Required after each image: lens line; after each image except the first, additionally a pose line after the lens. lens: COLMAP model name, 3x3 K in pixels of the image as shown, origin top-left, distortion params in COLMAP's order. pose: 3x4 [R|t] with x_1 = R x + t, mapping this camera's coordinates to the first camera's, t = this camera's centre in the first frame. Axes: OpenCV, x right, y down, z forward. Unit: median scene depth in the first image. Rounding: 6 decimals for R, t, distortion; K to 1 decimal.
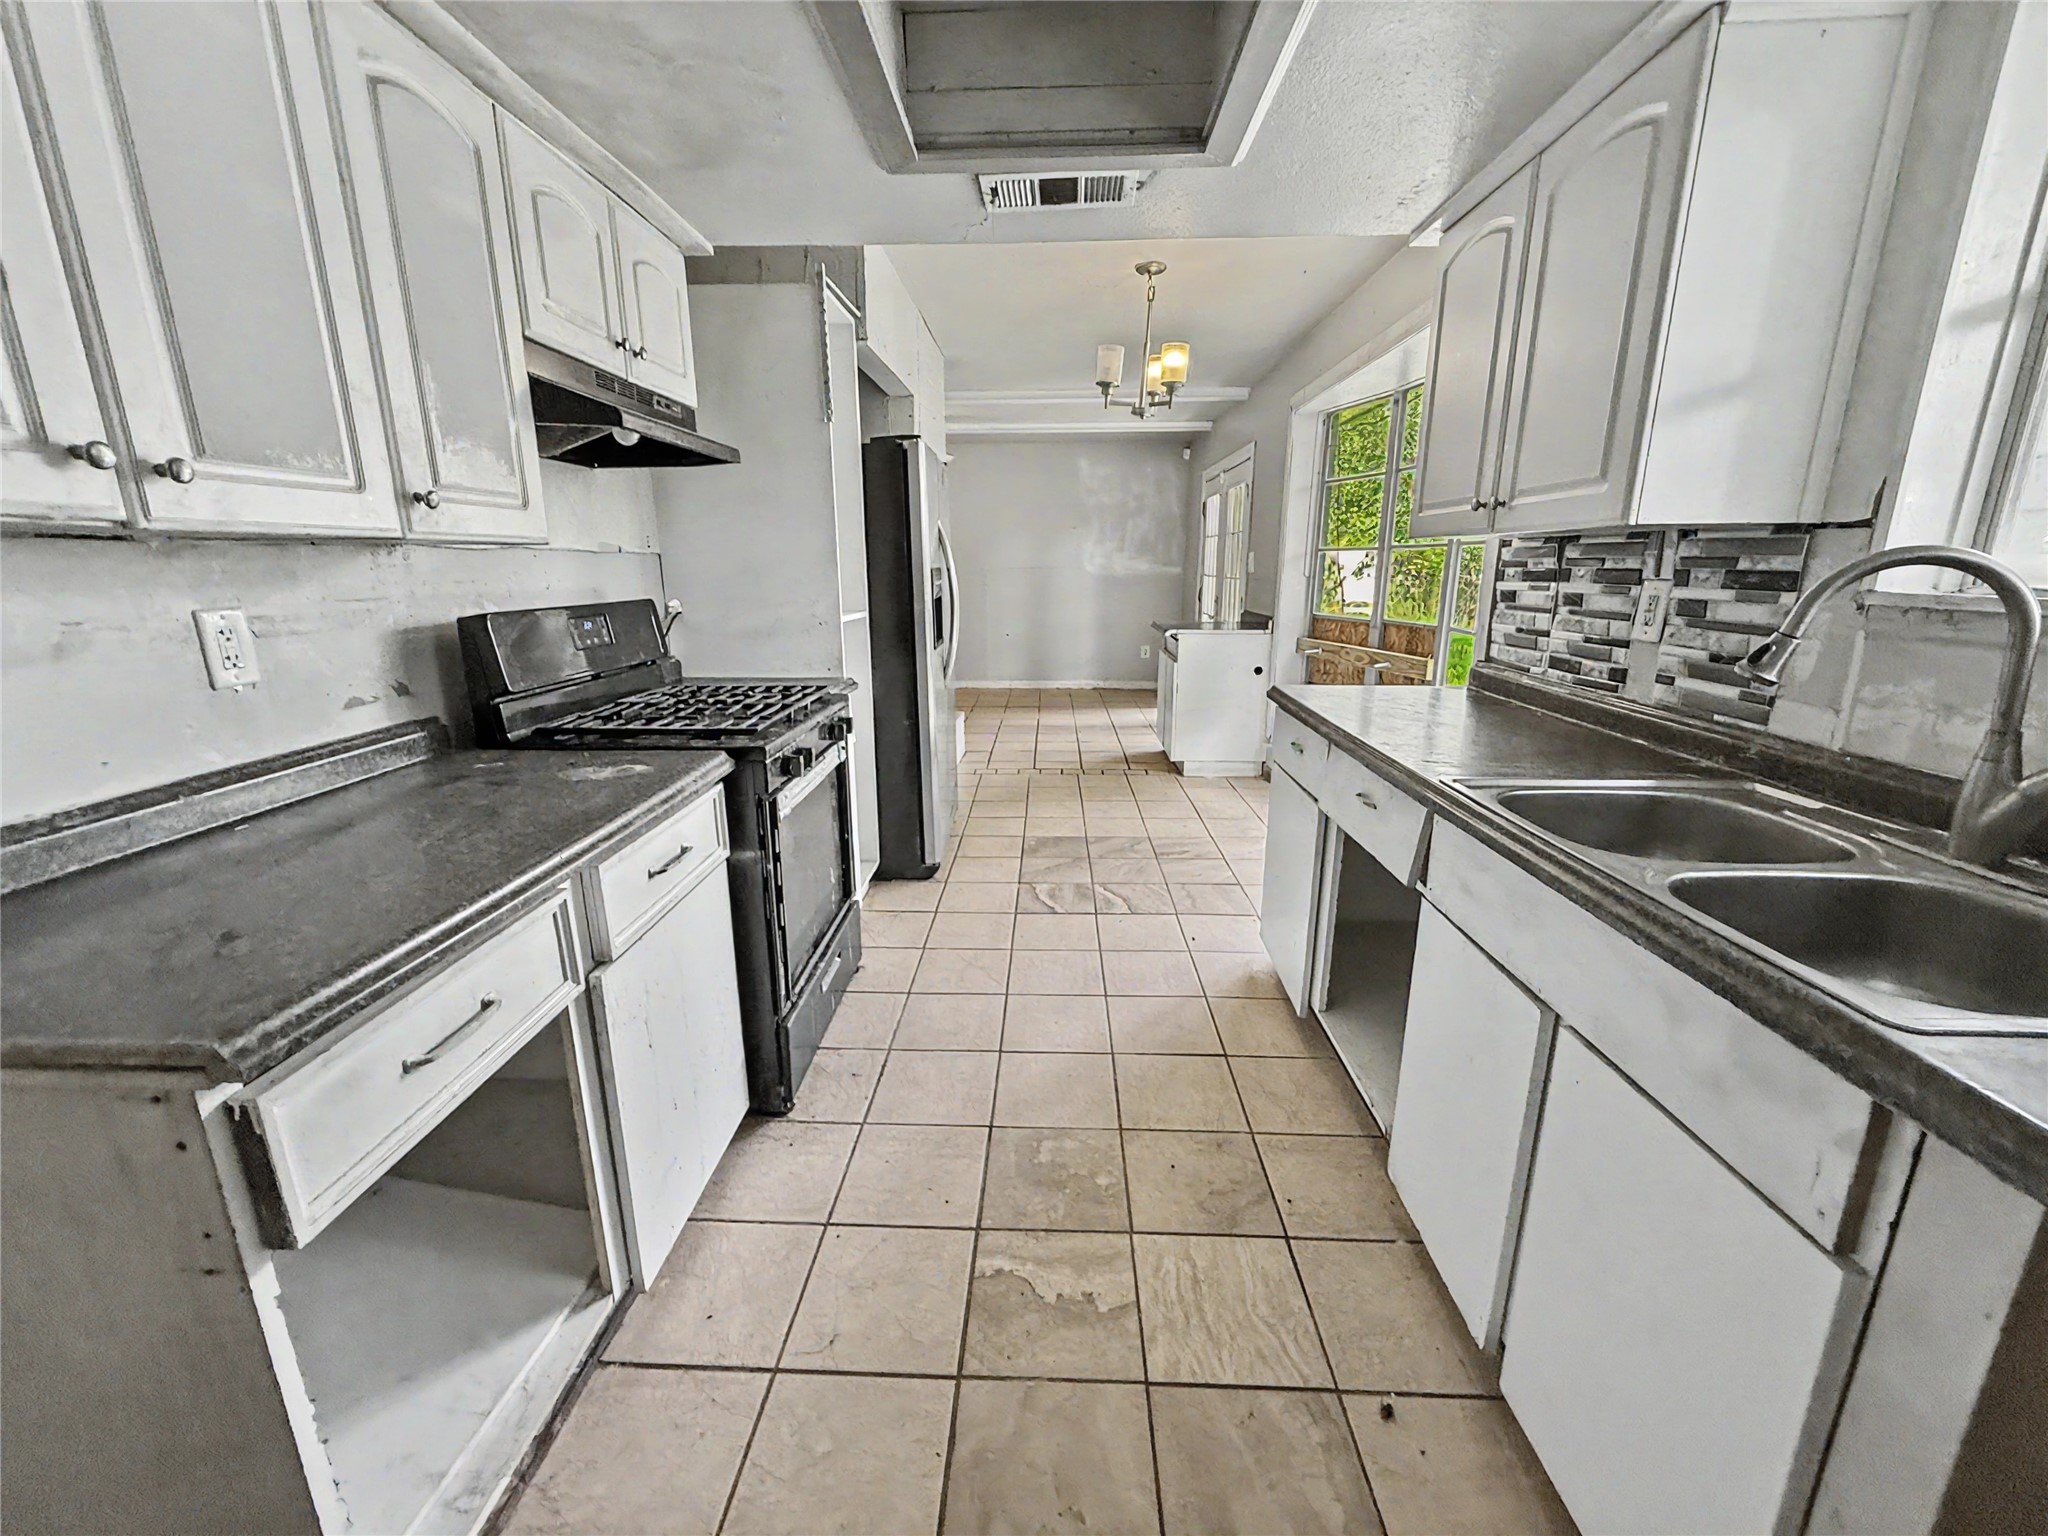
lens RADIAL K [[818.6, 0, 1024.0], [0, 818.6, 768.0], [0, 0, 1]] dist [-0.000418, -0.000298]
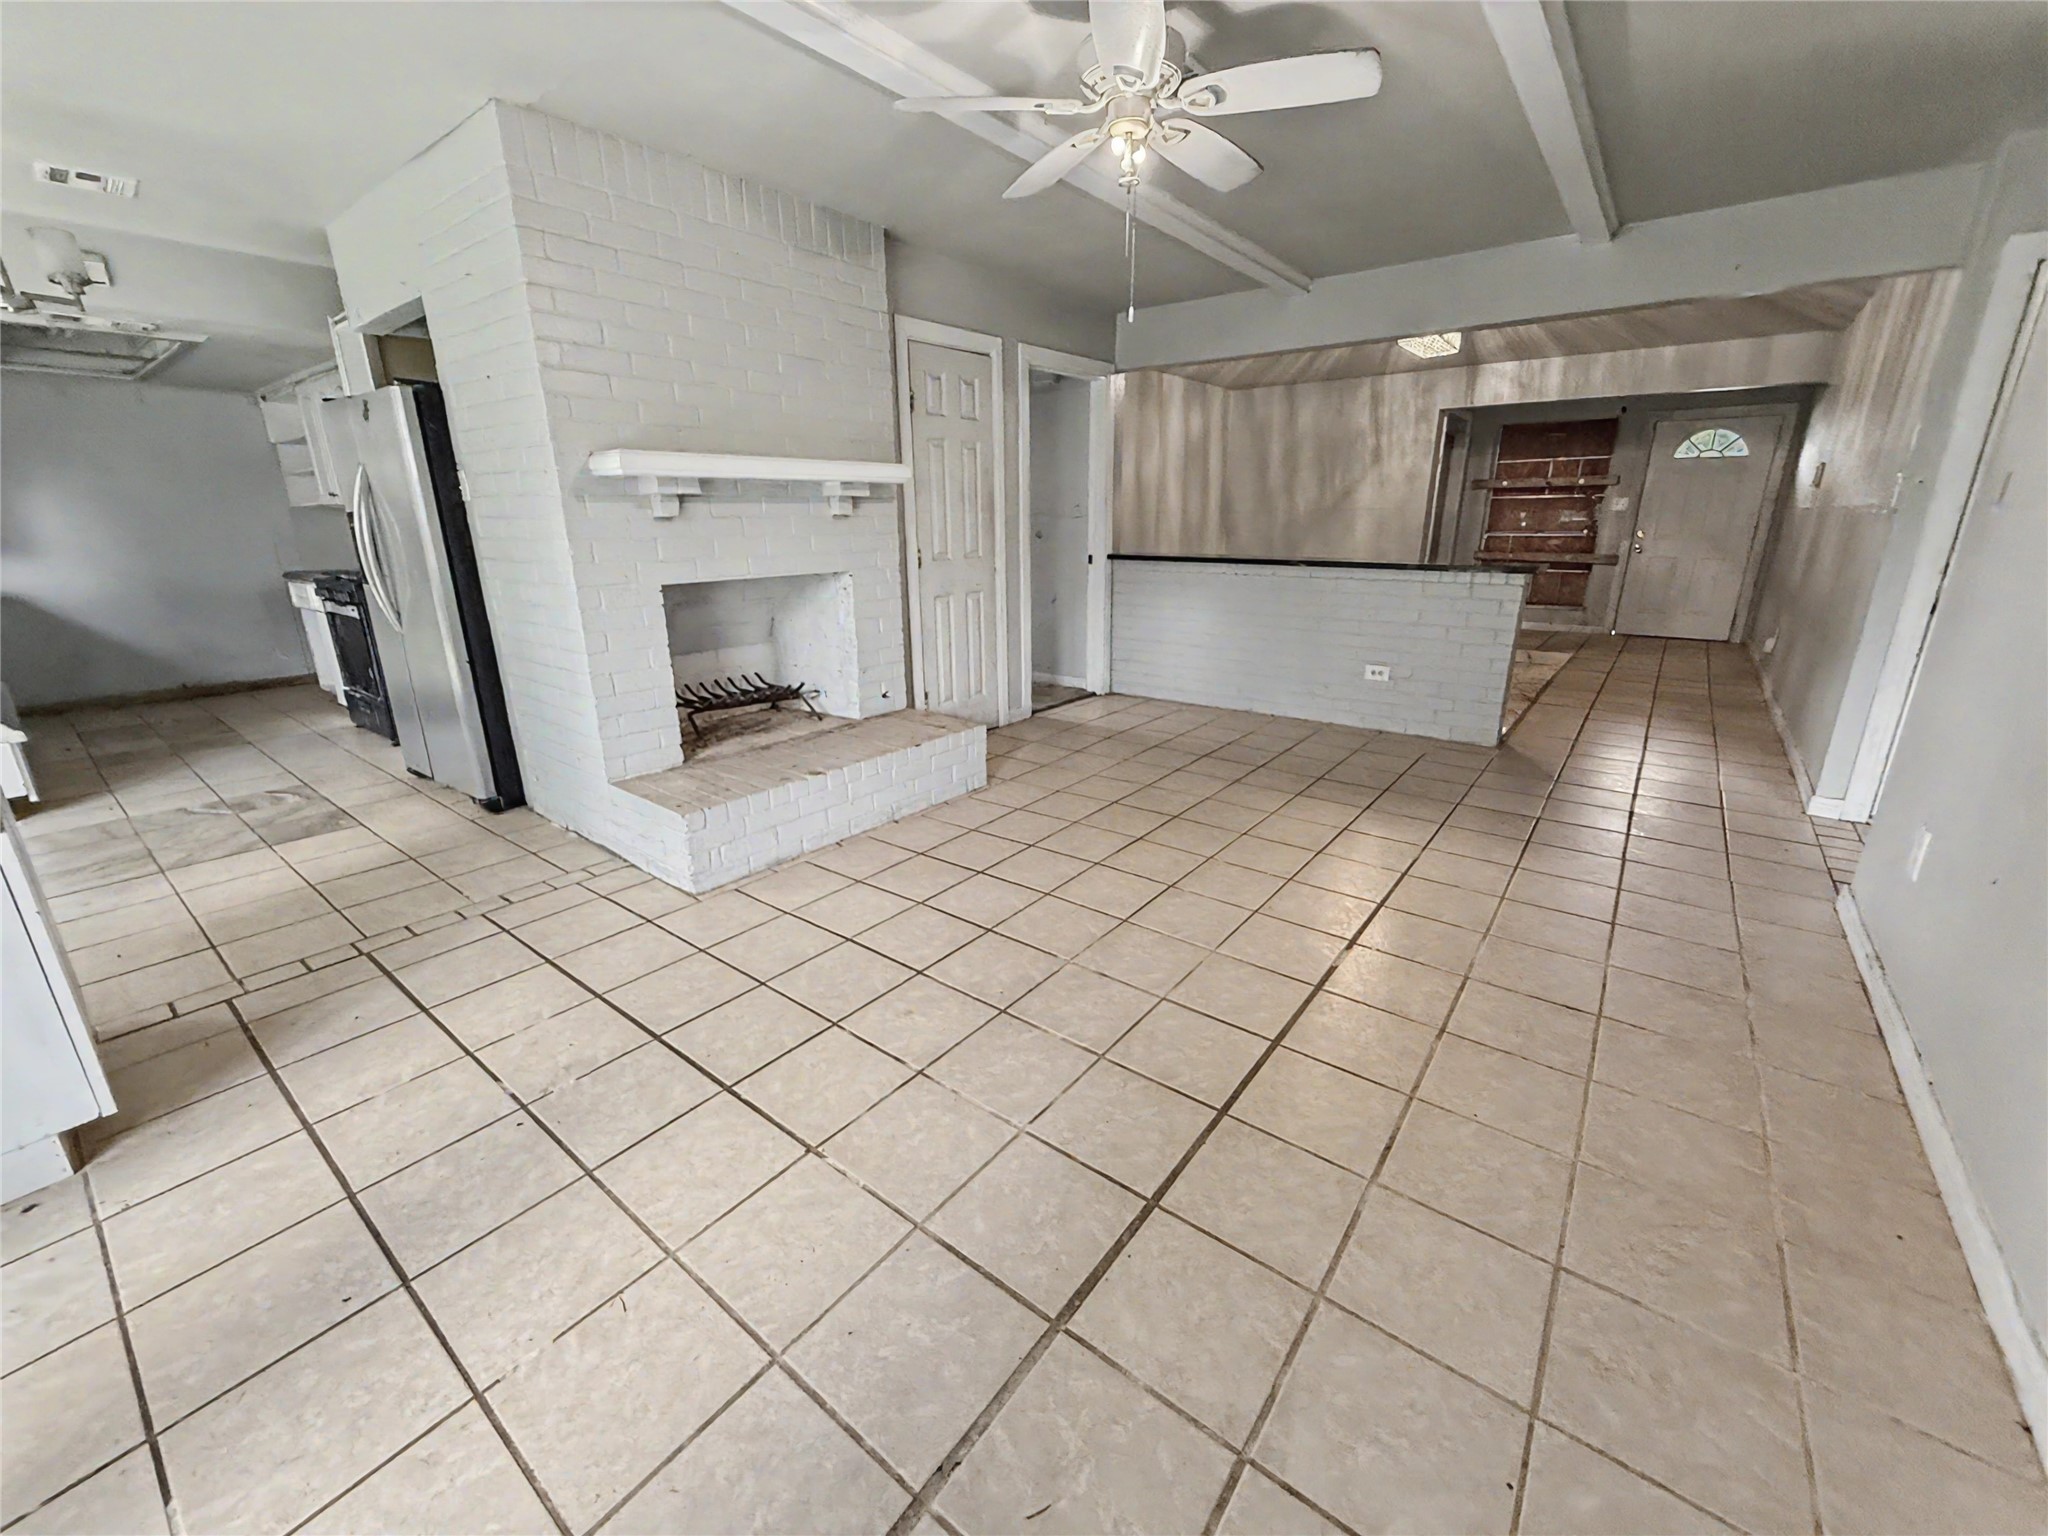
lens RADIAL K [[818.6, 0, 1024.0], [0, 818.6, 768.0], [0, 0, 1]] dist [-0.000418, -0.000298]
pose [[-0.590230, 0.244135, -0.769433, 0.526938], [-0.189472, 0.884644, 0.426034, -1.044673], [0.784684, 0.397244, -0.475886, 4.269311]]
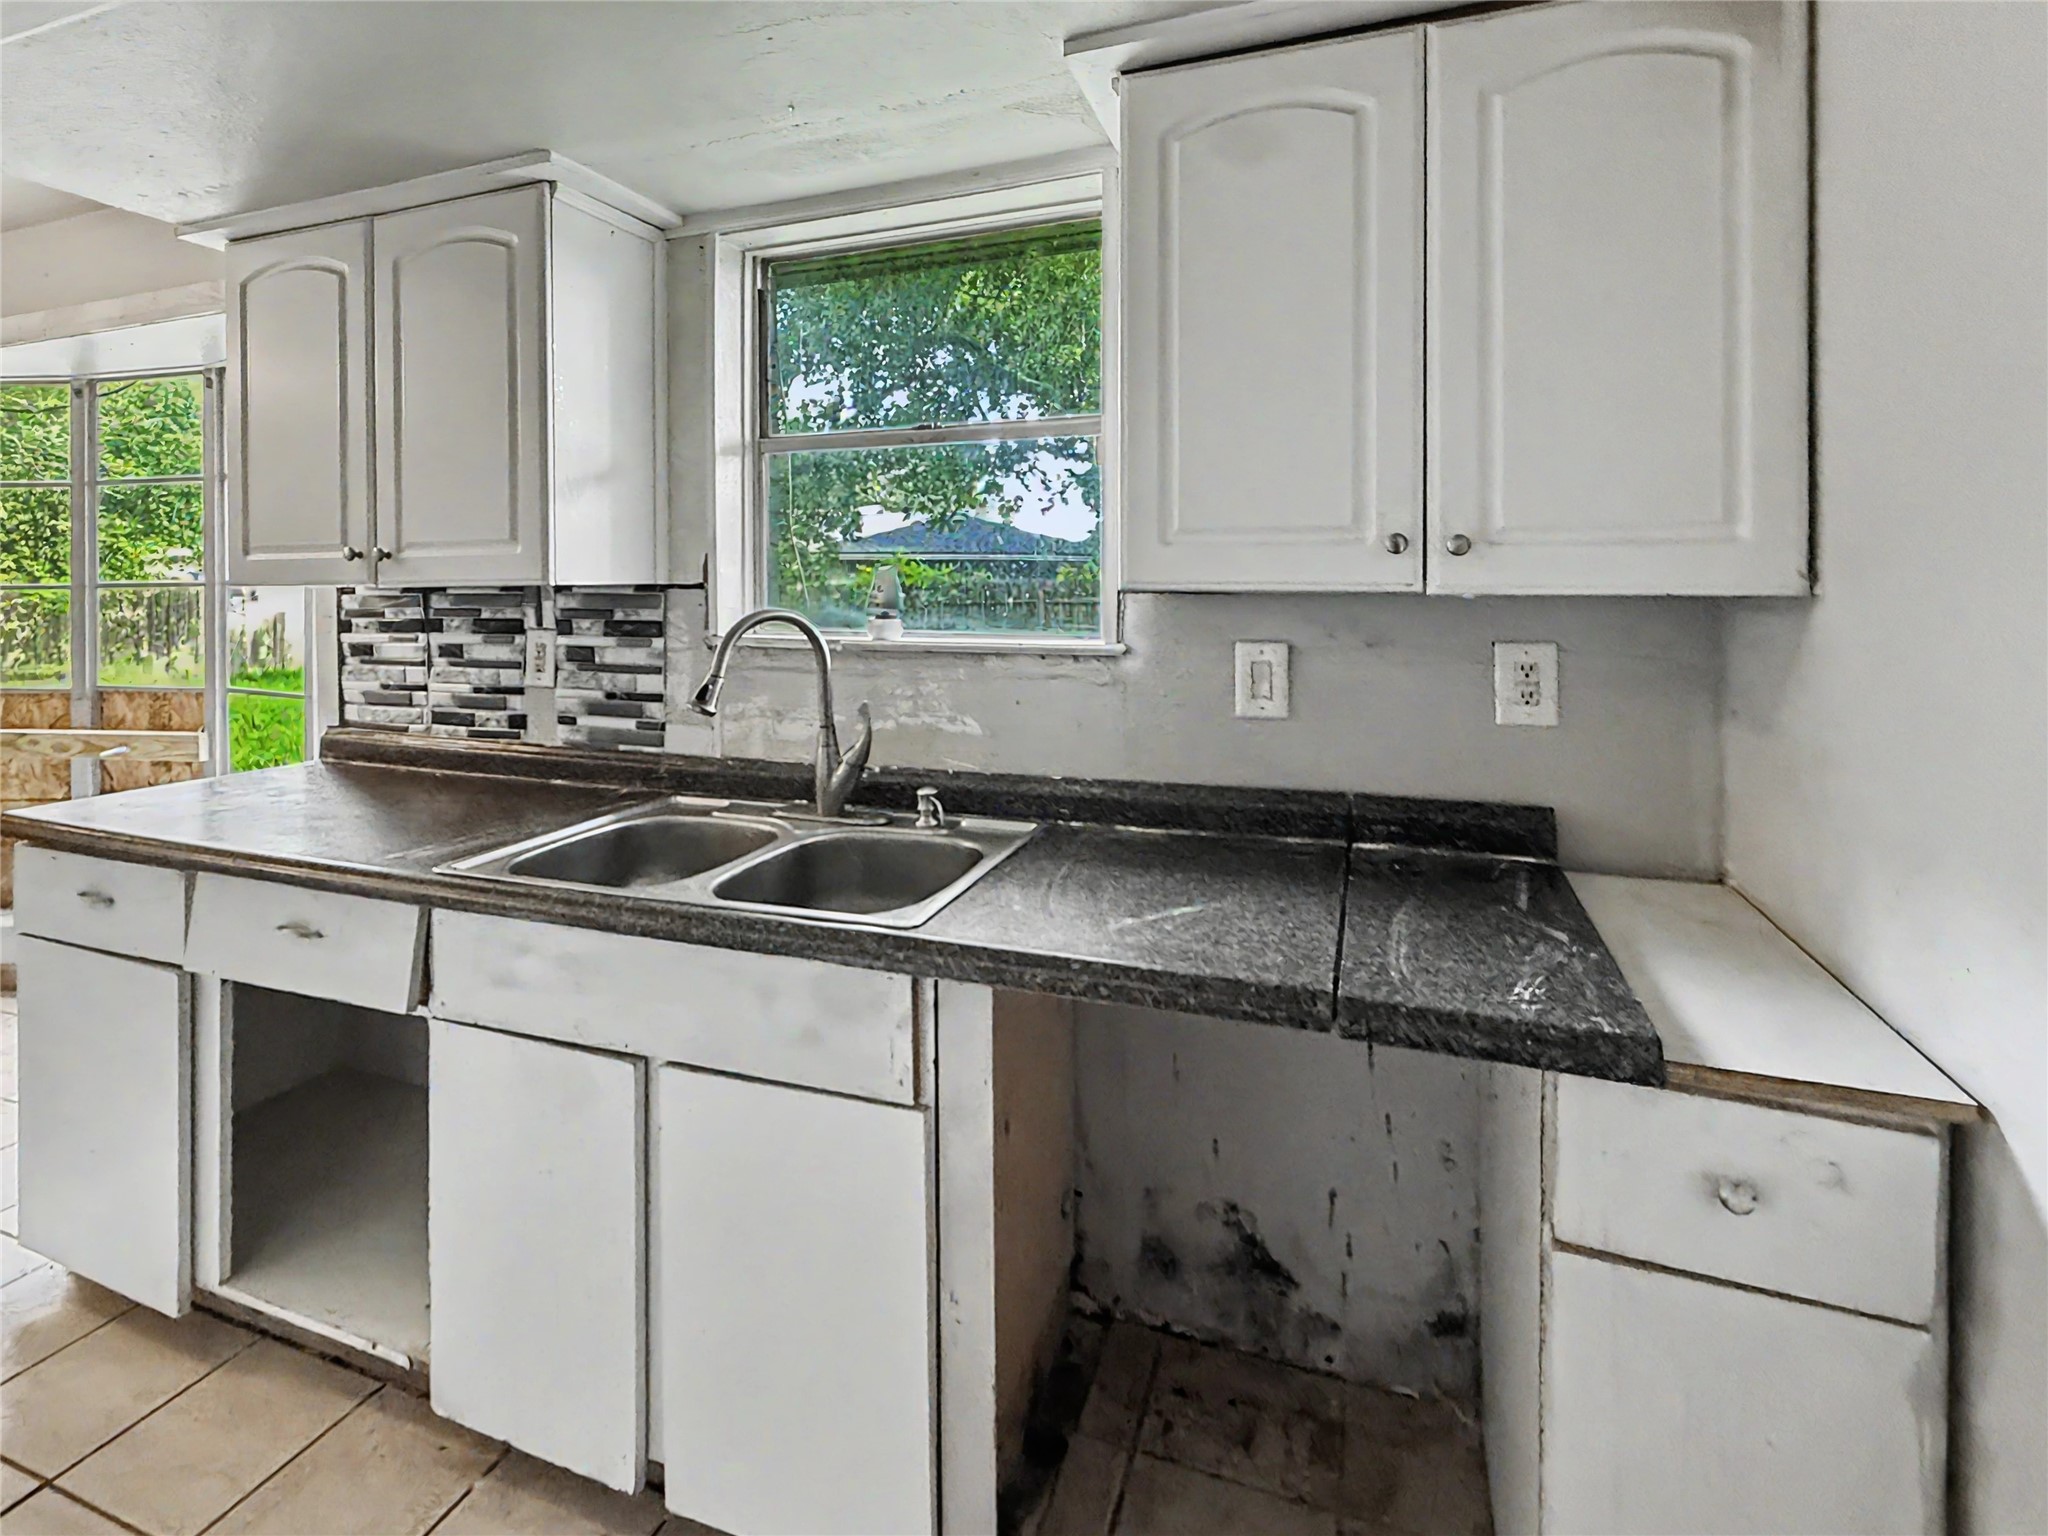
lens RADIAL K [[942.2, 0, 1018.6], [0, 942.2, 586.5], [0, 0, 1]] dist [0.011436, 0.000067]
pose [[0.308928, -0.000329, 0.951085, -0.198001], [0.235053, 0.969006, -0.076014, -0.043557], [-0.921582, 0.247039, 0.299430, 0.045236]]
